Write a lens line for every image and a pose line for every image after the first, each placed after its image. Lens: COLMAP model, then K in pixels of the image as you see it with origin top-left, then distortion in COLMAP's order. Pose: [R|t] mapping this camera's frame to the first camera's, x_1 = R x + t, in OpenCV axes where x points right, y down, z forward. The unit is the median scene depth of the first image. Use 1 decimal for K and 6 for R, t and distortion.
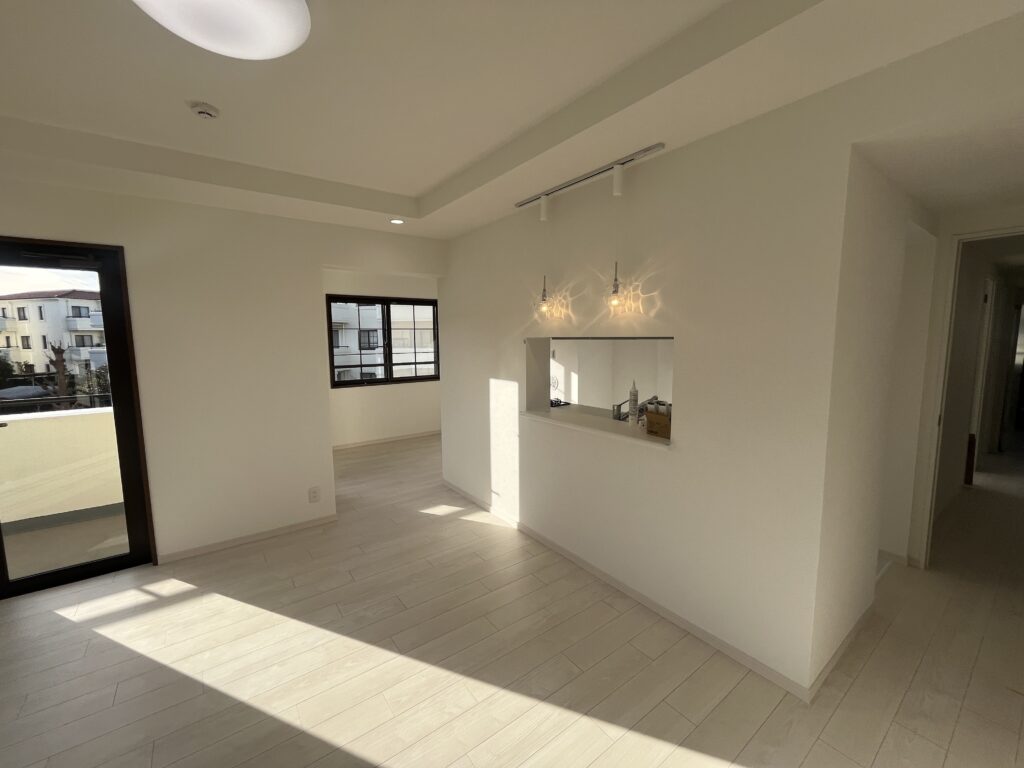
lens RADIAL K [[416.9, 0, 509.7], [0, 416.9, 383.1], [0, 0, 1]] dist [-0.002325, 0.000071]
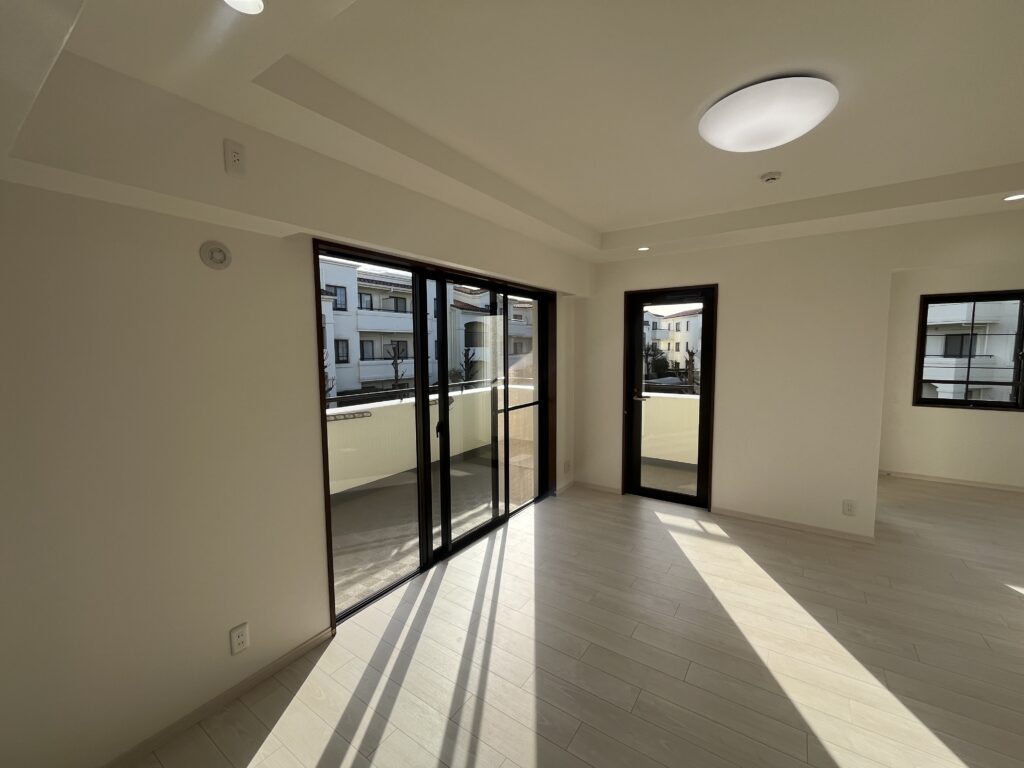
lens RADIAL K [[416.9, 0, 511.7], [0, 416.9, 382.9], [0, 0, 1]] dist [-0.002325, 0.000071]
pose [[0.326579, 0.086502, -0.941203, 0.182604], [-0.099158, 0.993444, 0.056898, -0.000674], [0.939954, 0.074747, 0.333015, -0.100062]]
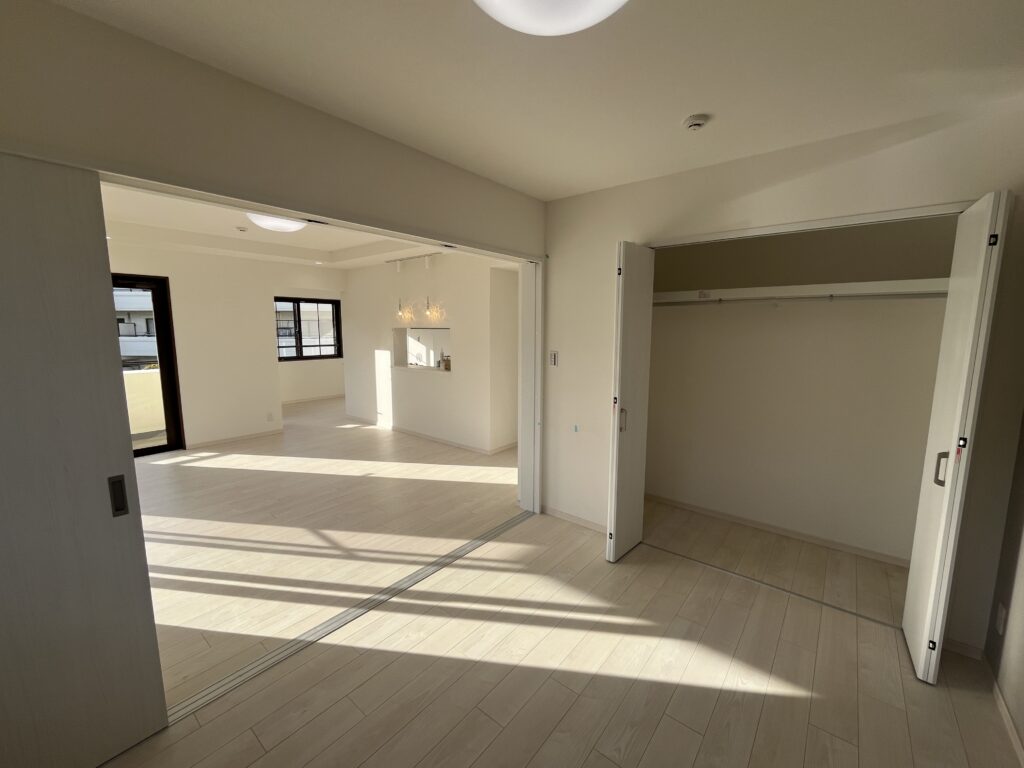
lens RADIAL K [[416.9, 0, 512.2], [0, 416.9, 382.4], [0, 0, 1]] dist [-0.002325, 0.000071]
pose [[0.967428, -0.023114, 0.252088, 0.079863], [0.017849, 0.999573, 0.023152, 0.111210], [-0.252515, -0.017898, 0.967427, -1.027134]]
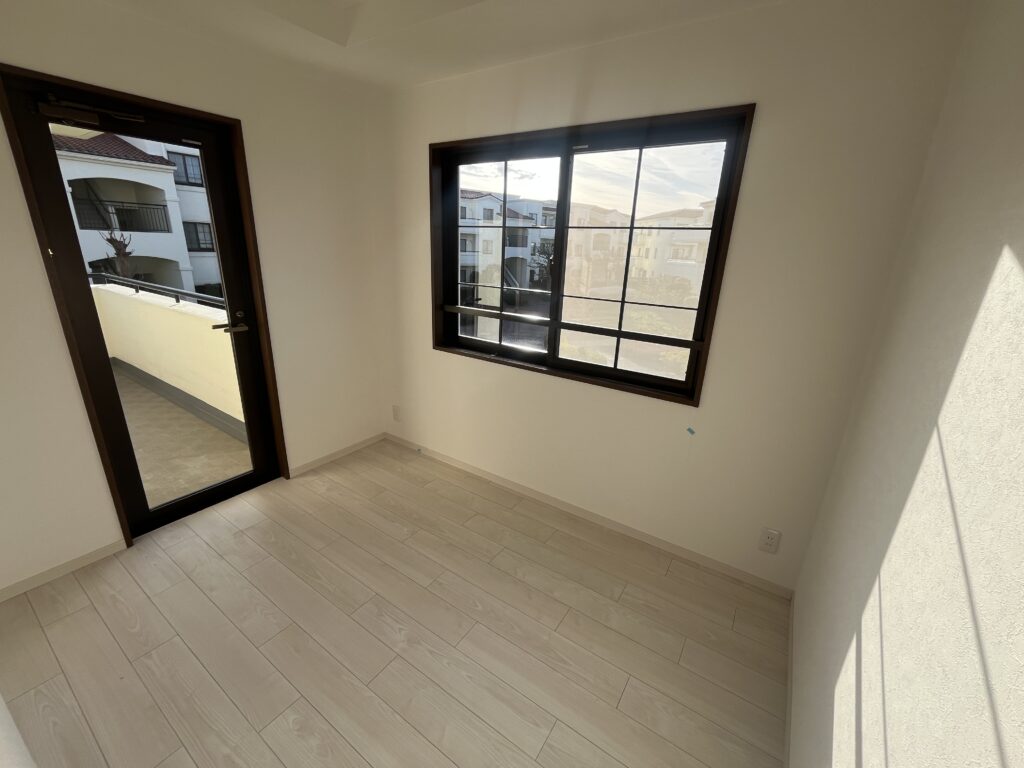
lens RADIAL K [[416.9, 0, 507.1], [0, 416.9, 384.0], [0, 0, 1]] dist [-0.002325, 0.000071]
pose [[0.324732, 0.316859, -0.891150, 0.125889], [-0.145208, 0.947745, 0.284069, -0.193877], [0.934593, 0.037156, 0.353774, 1.666130]]
